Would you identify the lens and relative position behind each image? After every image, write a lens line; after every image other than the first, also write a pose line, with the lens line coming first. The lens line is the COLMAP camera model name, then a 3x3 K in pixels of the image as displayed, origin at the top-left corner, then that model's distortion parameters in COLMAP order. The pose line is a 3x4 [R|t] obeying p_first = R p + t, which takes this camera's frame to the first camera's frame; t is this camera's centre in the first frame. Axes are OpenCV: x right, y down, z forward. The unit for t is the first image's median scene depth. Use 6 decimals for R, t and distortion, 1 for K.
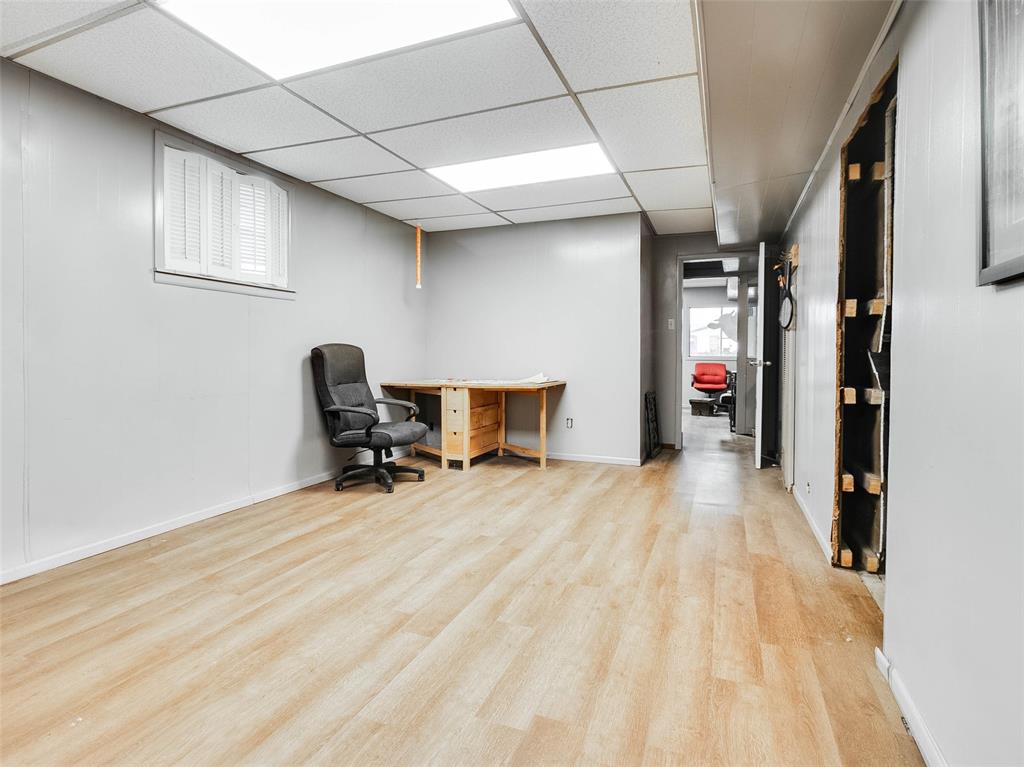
lens RADIAL K [[537.7, 0, 505.7], [0, 537.7, 386.6], [0, 0, 1]] dist [-0.007761, -0.006478]
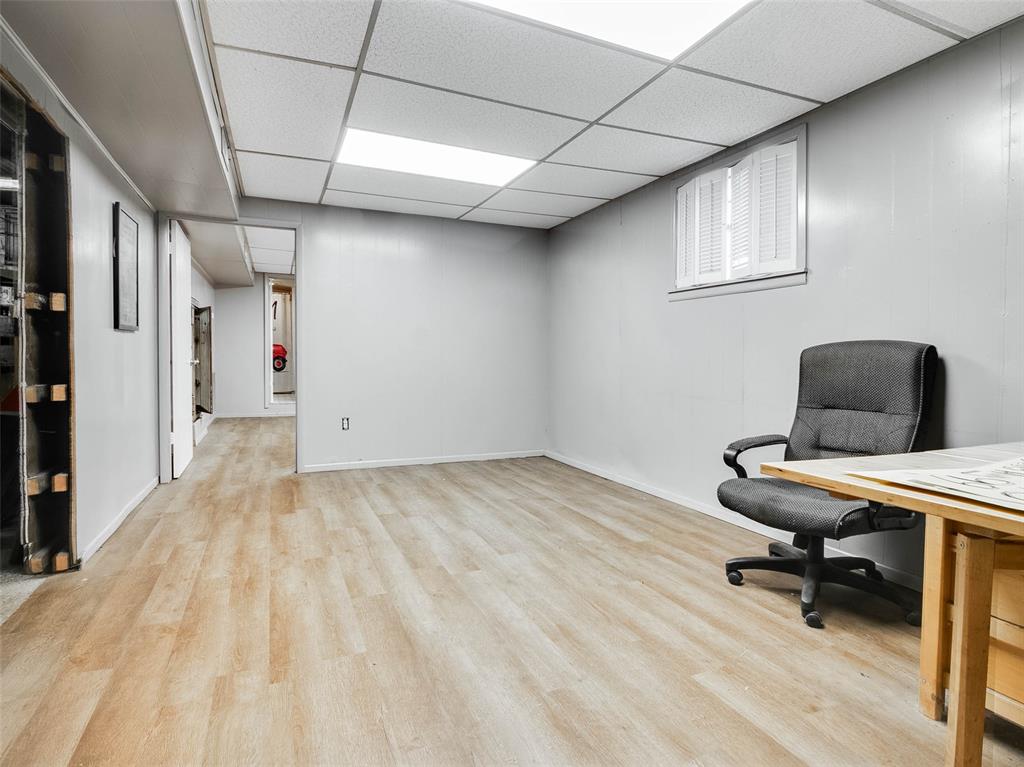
lens RADIAL K [[537.7, 0, 503.0], [0, 537.7, 377.9], [0, 0, 1]] dist [-0.007761, -0.006478]
pose [[-0.704179, 0.020241, -0.709734, 0.589206], [-0.053007, 0.995305, 0.080978, -0.105650], [0.708041, 0.094644, -0.699800, 1.791465]]
